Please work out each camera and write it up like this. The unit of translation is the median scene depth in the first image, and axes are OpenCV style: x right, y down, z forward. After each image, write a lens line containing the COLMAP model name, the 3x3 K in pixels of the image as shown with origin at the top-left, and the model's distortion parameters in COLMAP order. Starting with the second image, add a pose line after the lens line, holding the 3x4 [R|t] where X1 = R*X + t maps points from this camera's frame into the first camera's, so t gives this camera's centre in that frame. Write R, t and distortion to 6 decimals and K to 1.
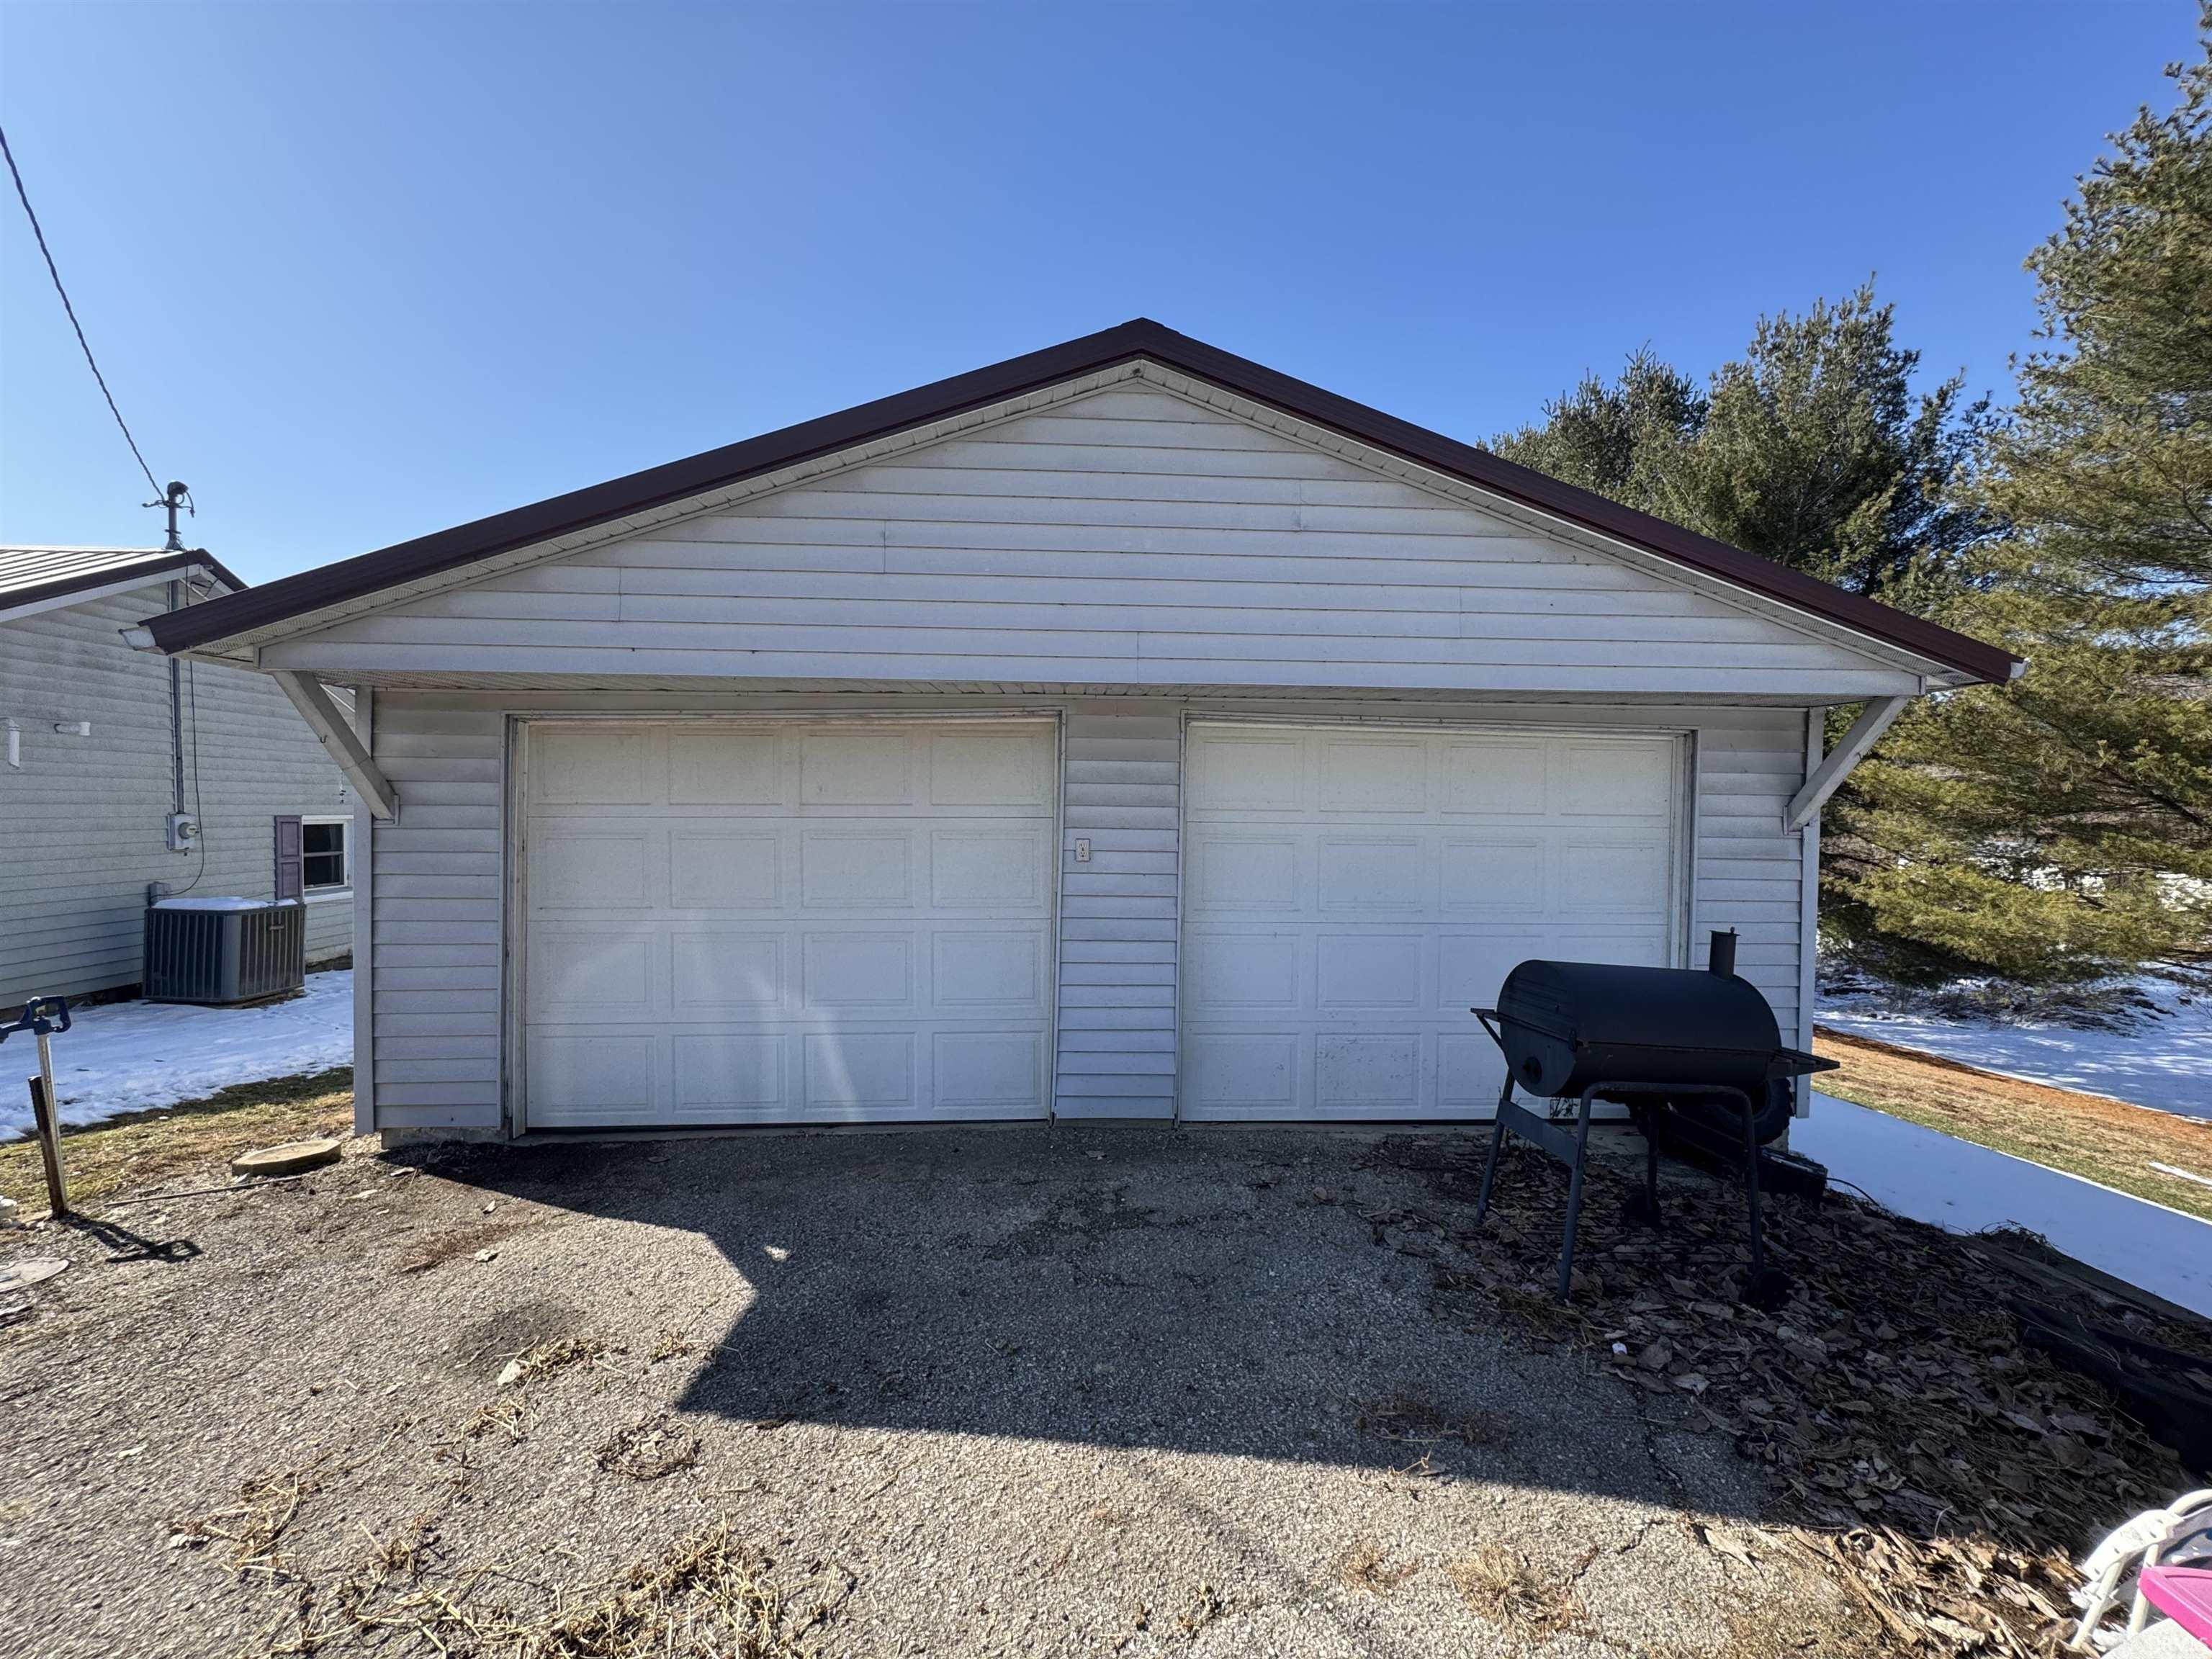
lens RADIAL K [[880.0, 0, 1107.7], [0, 880.0, 829.0], [0, 0, 1]] dist [-0.003556, -0.000386]
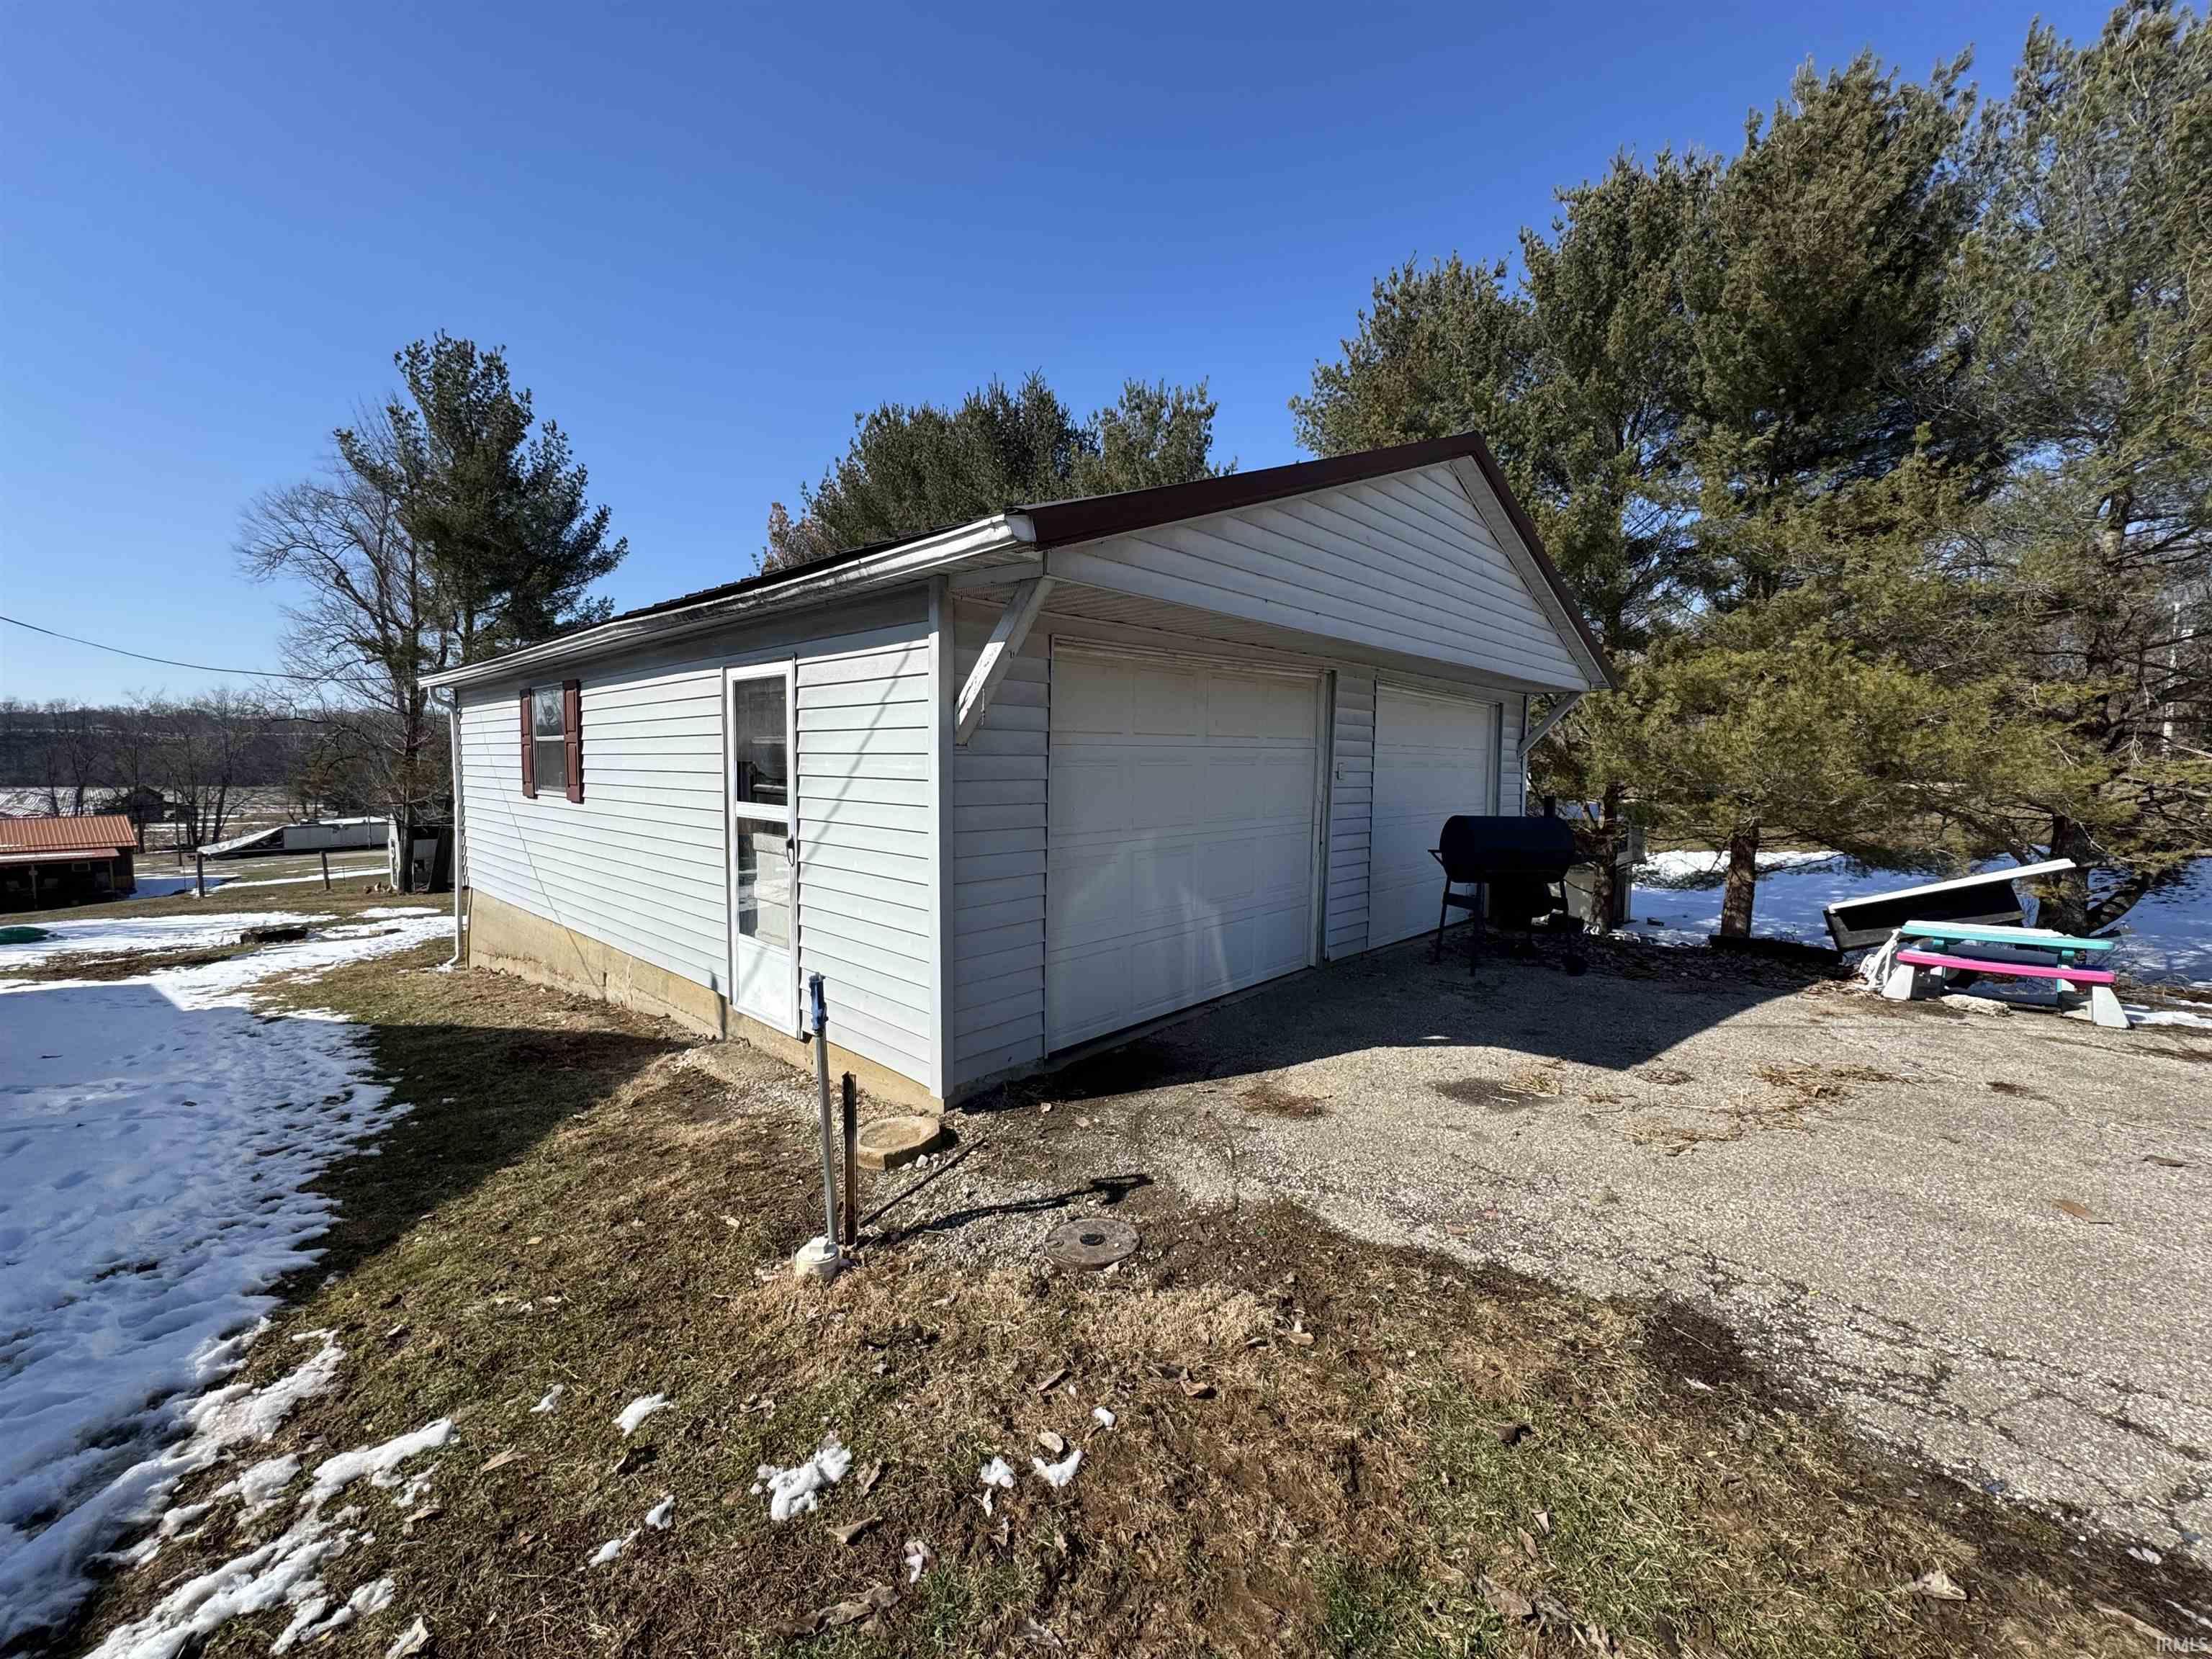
lens RADIAL K [[880.0, 0, 1107.7], [0, 880.0, 829.0], [0, 0, 1]] dist [-0.003556, -0.000386]
pose [[0.722596, -0.056968, 0.688920, -1.292519], [0.015040, 0.997658, 0.066722, 0.016565], [-0.691107, -0.037851, 0.721760, 0.235953]]
